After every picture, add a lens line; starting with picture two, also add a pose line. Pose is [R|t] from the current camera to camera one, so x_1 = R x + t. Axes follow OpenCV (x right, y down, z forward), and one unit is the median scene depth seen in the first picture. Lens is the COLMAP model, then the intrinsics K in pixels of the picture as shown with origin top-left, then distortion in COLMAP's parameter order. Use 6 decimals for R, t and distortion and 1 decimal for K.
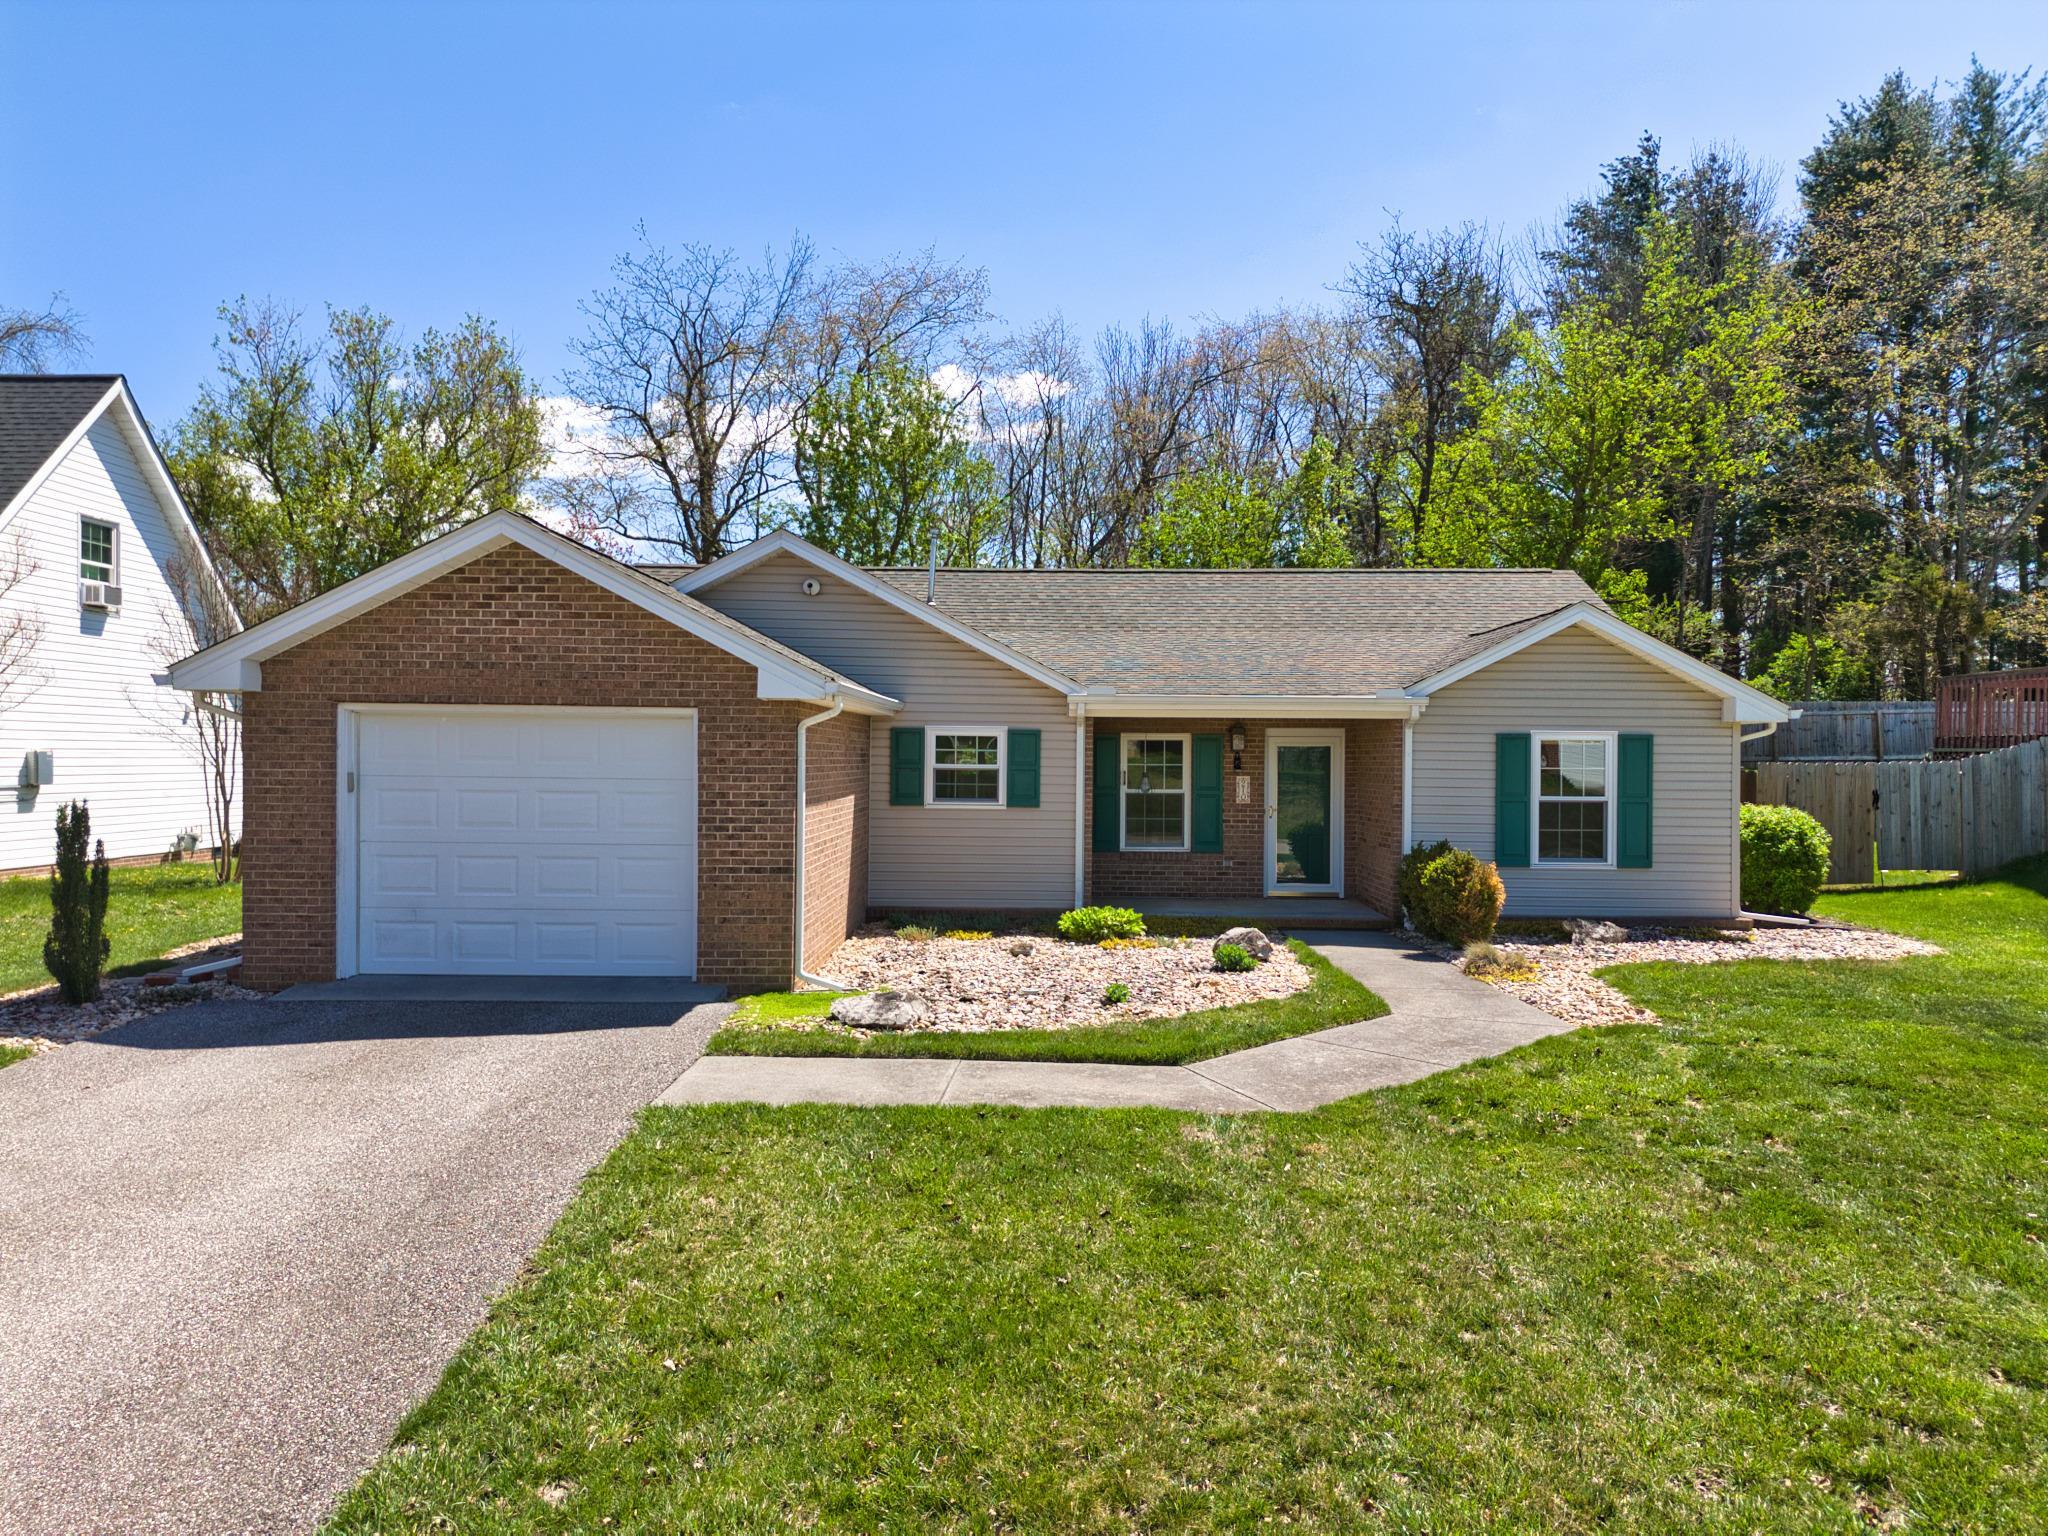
lens RADIAL K [[1414.7, 0, 1031.4], [0, 1414.7, 759.1], [0, 0, 1]] dist [0.114408, -0.121985]
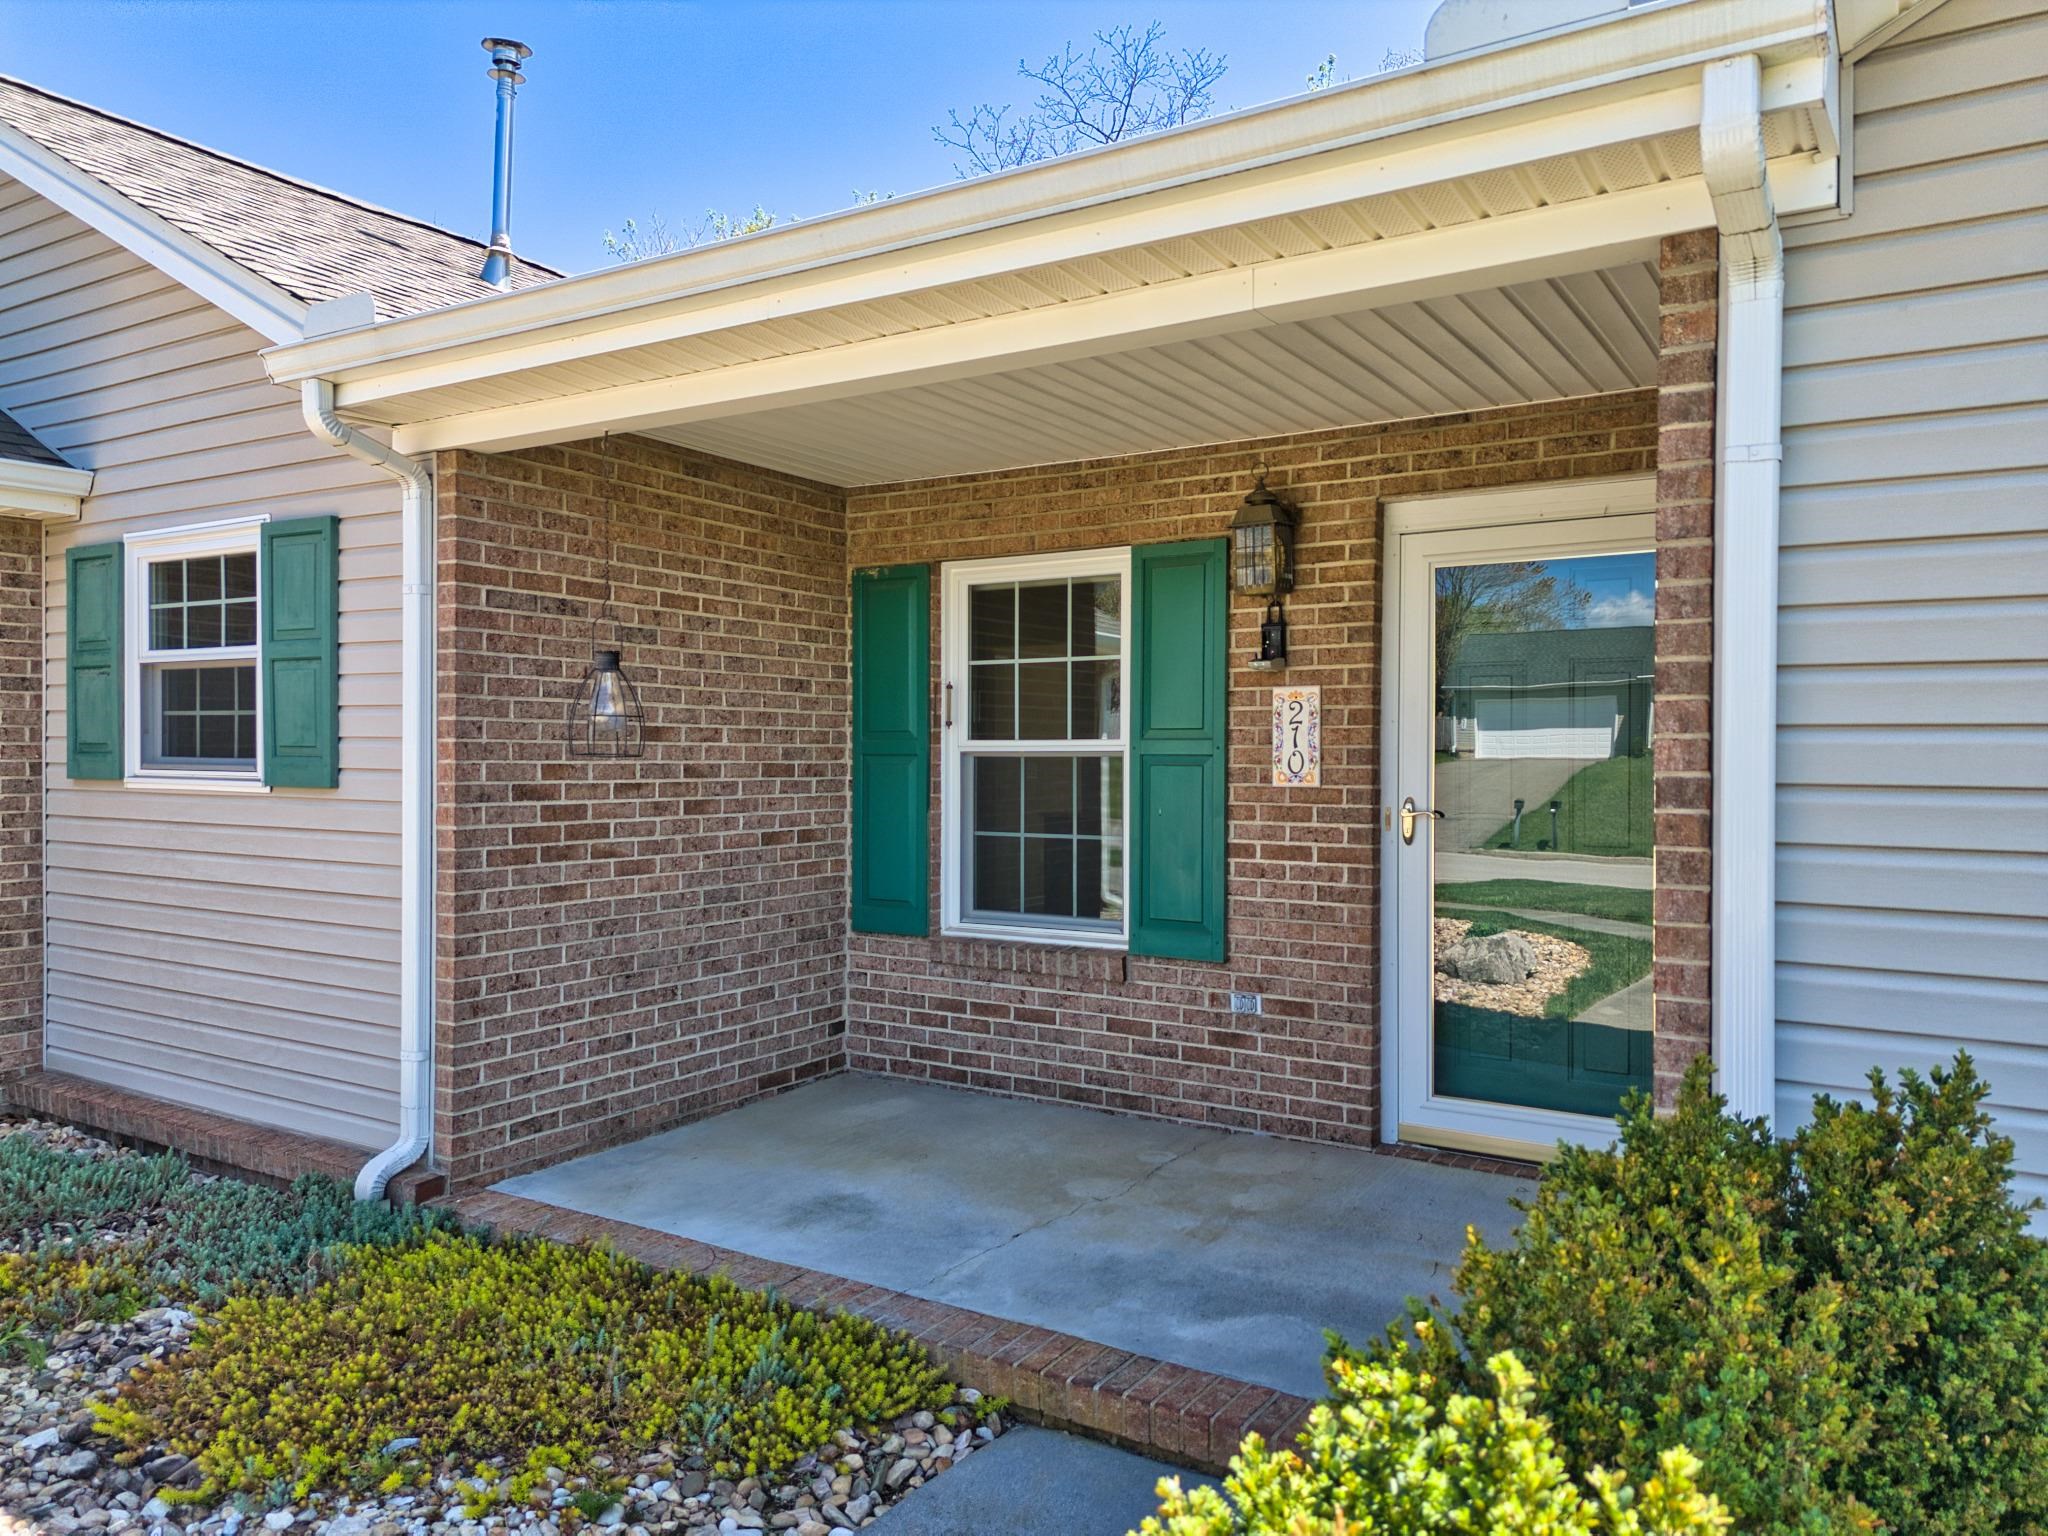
lens RADIAL K [[1414.7, 0, 1031.4], [0, 1414.7, 759.1], [0, 0, 1]] dist [0.114408, -0.121985]
pose [[0.852923, -0.002950, -0.522029, 0.353247], [0.002361, 0.999996, -0.001793, 0.037294], [0.522032, 0.000297, 0.852926, 1.054492]]
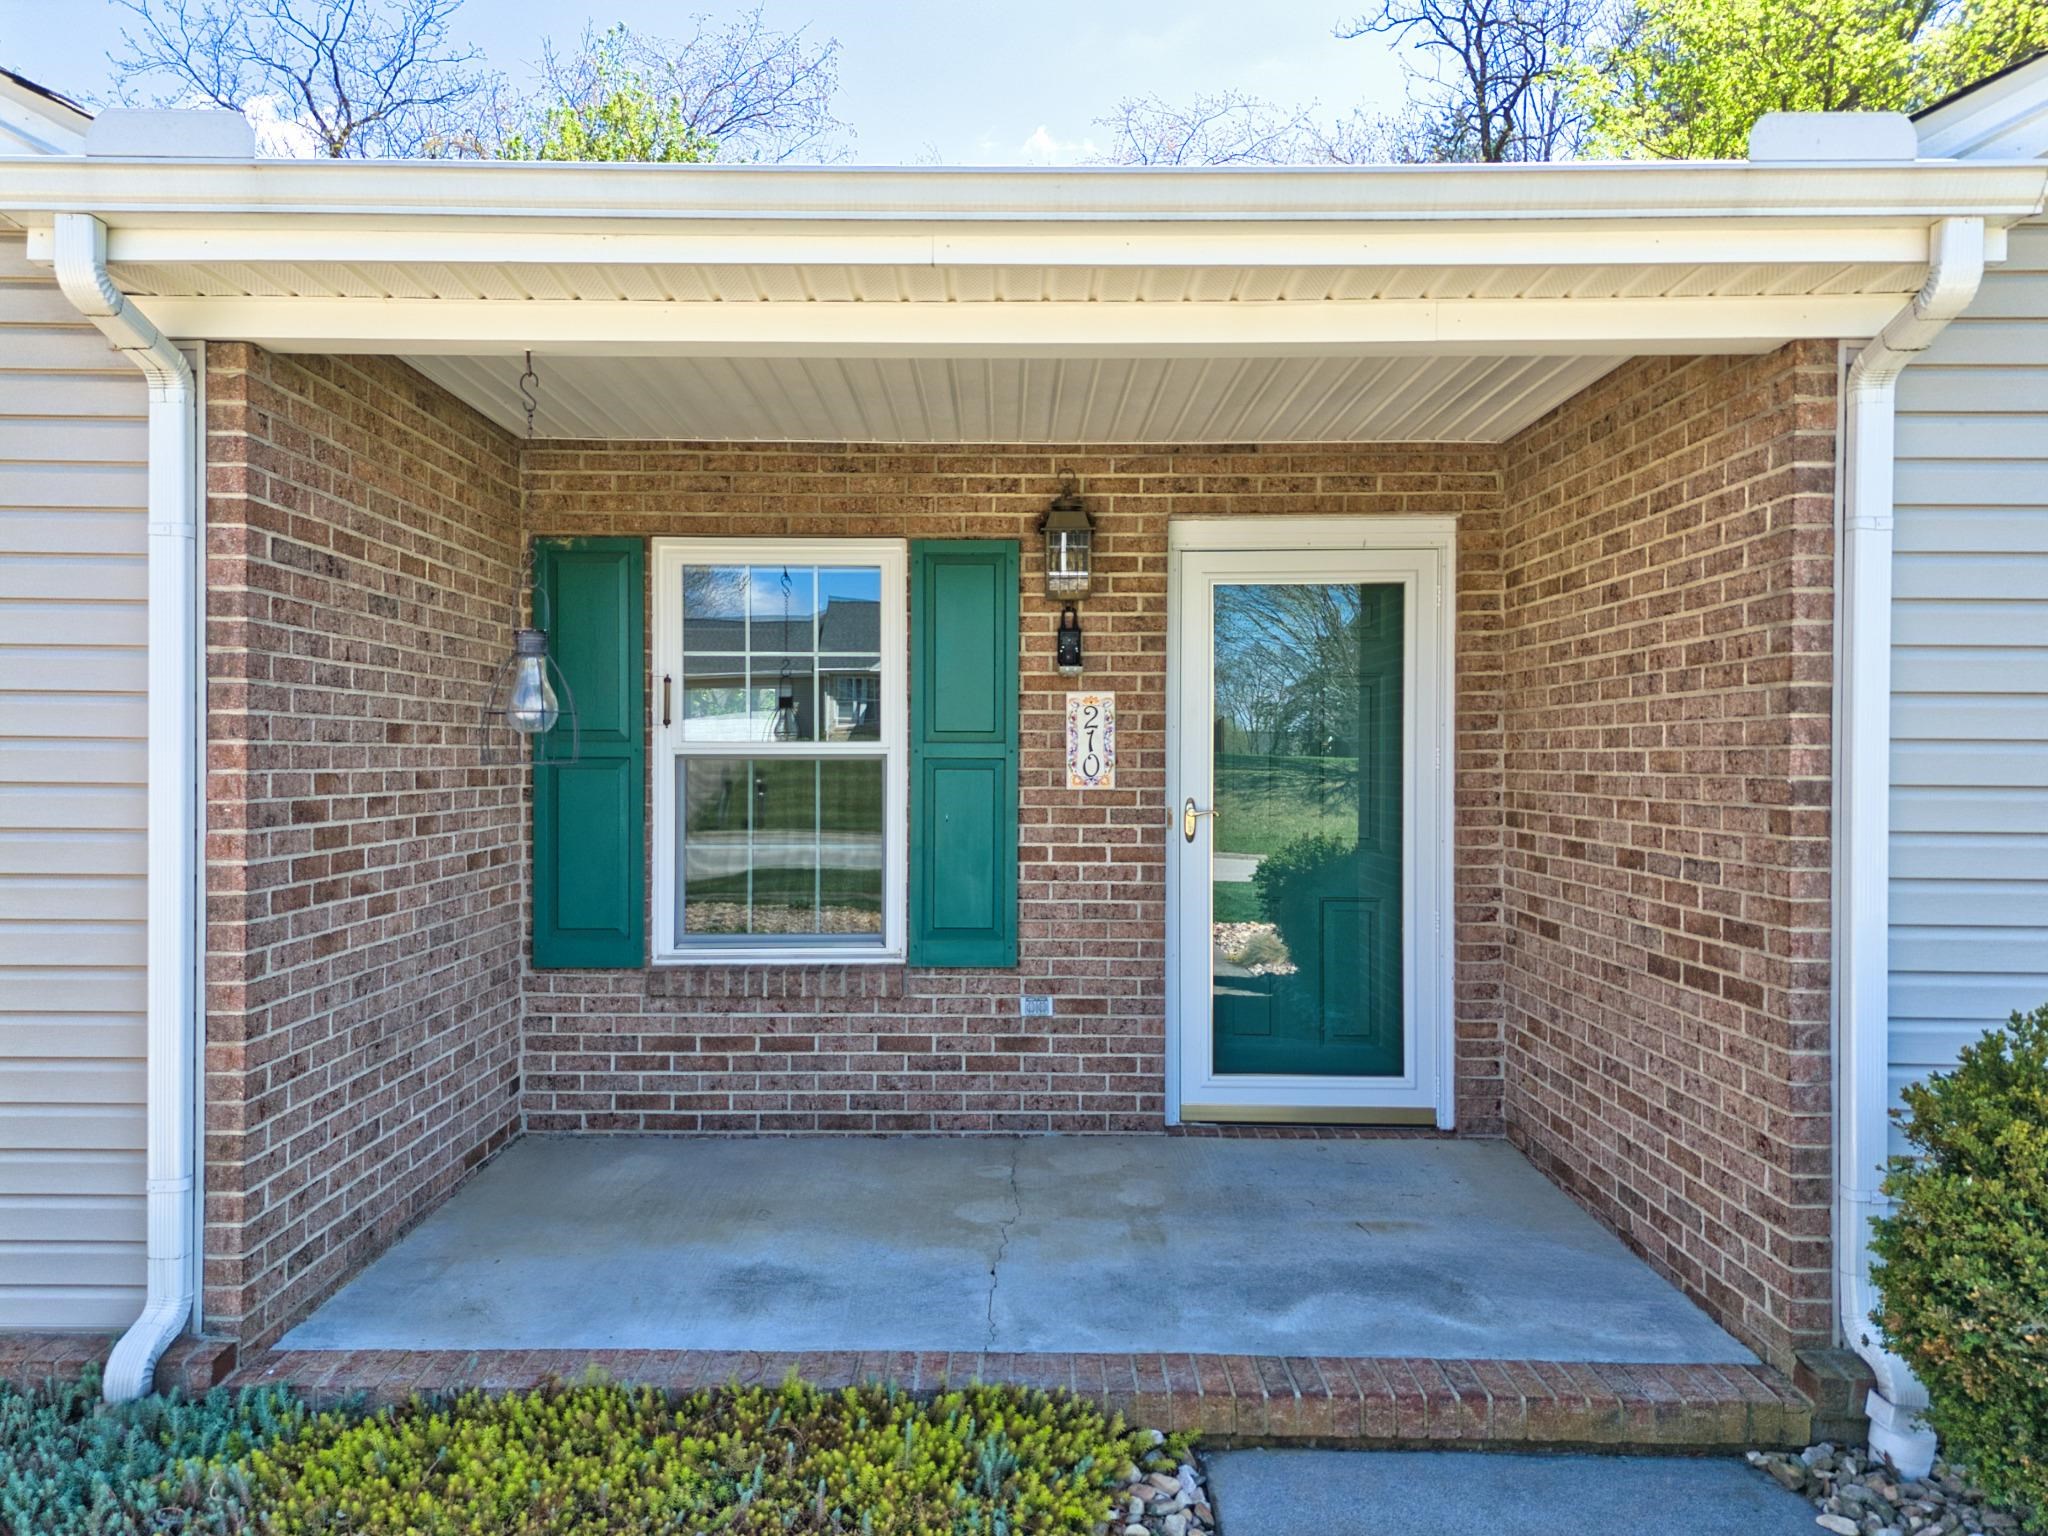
lens RADIAL K [[1450.4, 0, 996.8], [0, 1450.4, 762.4], [0, 0, 1]] dist [0.128830, -0.135801]
pose [[0.999986, -0.004802, -0.002008, 0.187140], [0.004811, 0.999977, 0.004767, 0.034720], [0.001985, -0.004776, 0.999987, 1.017540]]
